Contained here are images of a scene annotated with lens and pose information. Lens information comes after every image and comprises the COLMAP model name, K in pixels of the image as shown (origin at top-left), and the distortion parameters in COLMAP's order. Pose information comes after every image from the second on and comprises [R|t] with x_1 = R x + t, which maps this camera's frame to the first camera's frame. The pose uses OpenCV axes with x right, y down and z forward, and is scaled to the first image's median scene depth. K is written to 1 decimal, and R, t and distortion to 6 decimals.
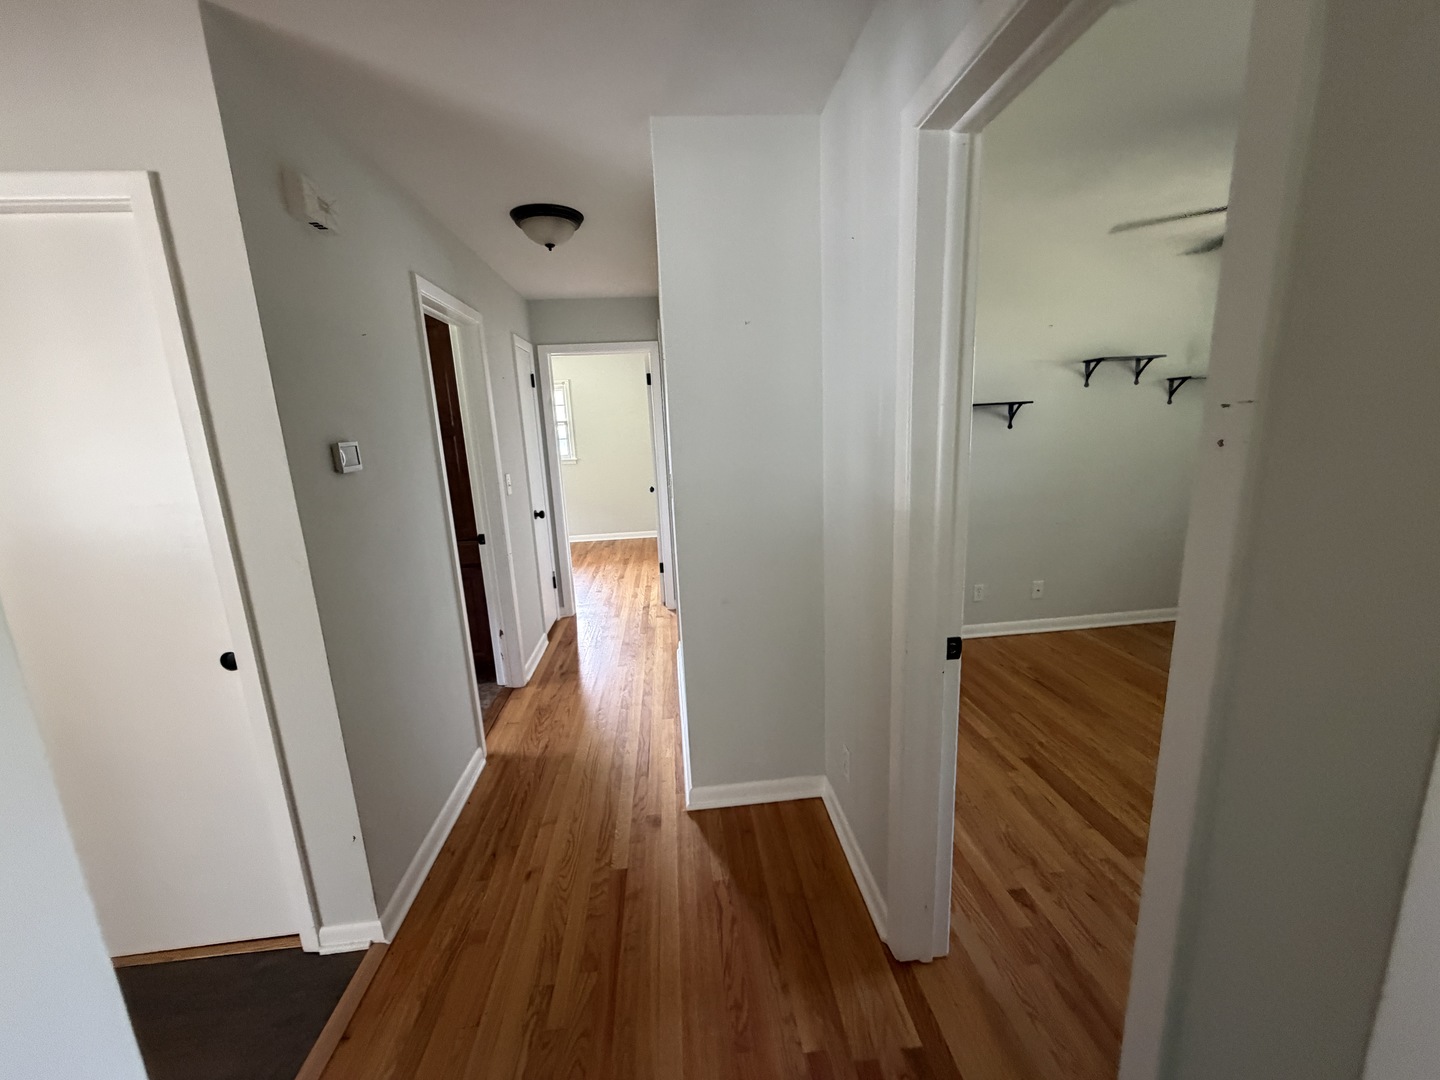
lens RADIAL K [[573.8, 0, 712.5], [0, 573.8, 543.0], [0, 0, 1]] dist [0.001227, 0.000257]
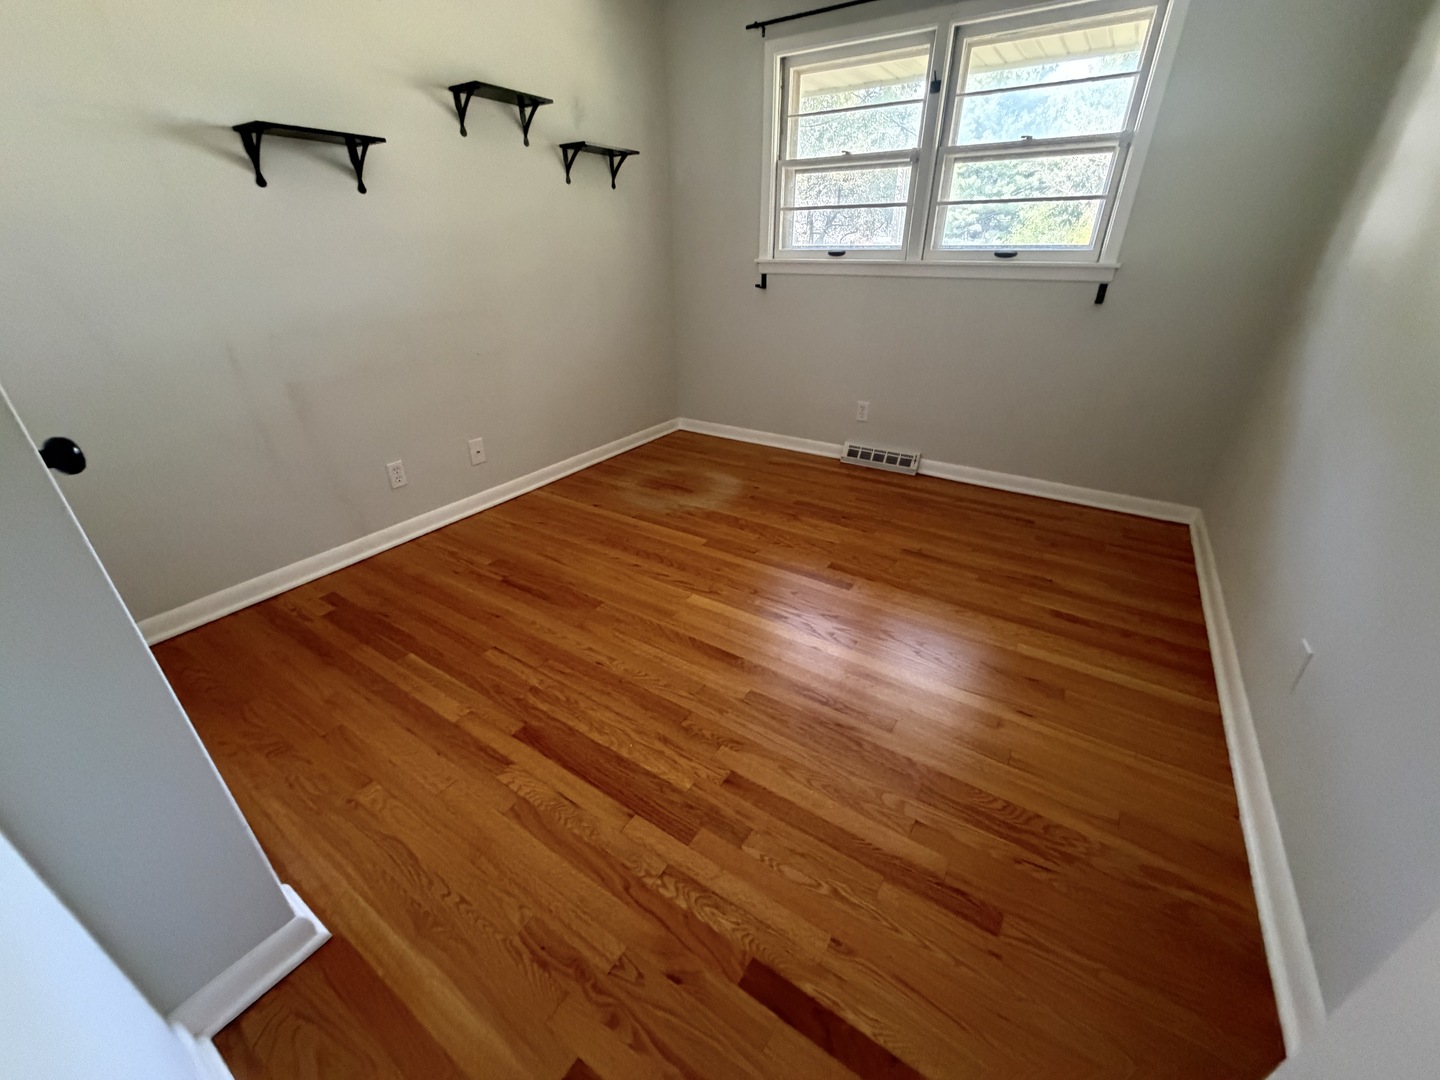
lens RADIAL K [[573.8, 0, 714.1], [0, 573.8, 538.3], [0, 0, 1]] dist [0.001227, 0.000257]
pose [[0.614567, -0.315295, 0.723116, 0.283422], [0.134948, 0.945161, 0.297421, 0.013943], [-0.777237, -0.085203, 0.623413, 0.450902]]
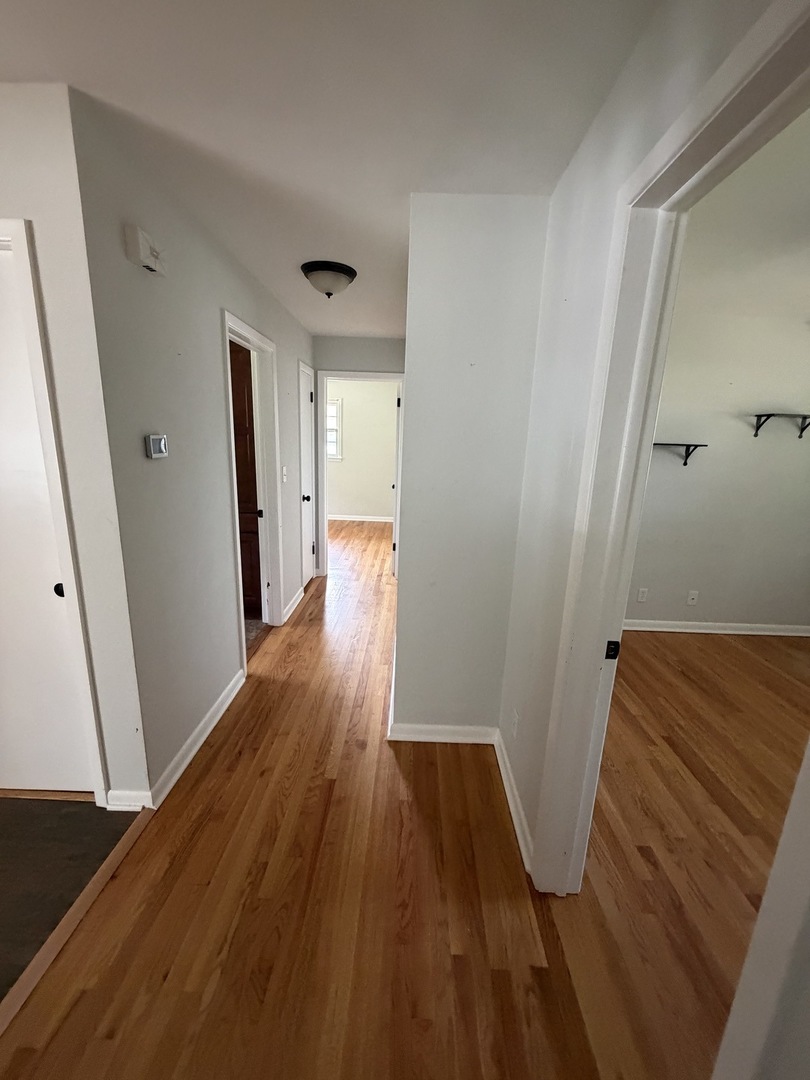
lens RADIAL K [[430.4, 0, 401.1], [0, 430.4, 537.2], [0, 0, 1]] dist [0.001227, 0.000257]
pose [[0.990714, 0.103636, -0.088008, 0.021757], [-0.101432, 0.994415, 0.029168, -0.018673], [0.090539, -0.019970, 0.995693, 0.038841]]
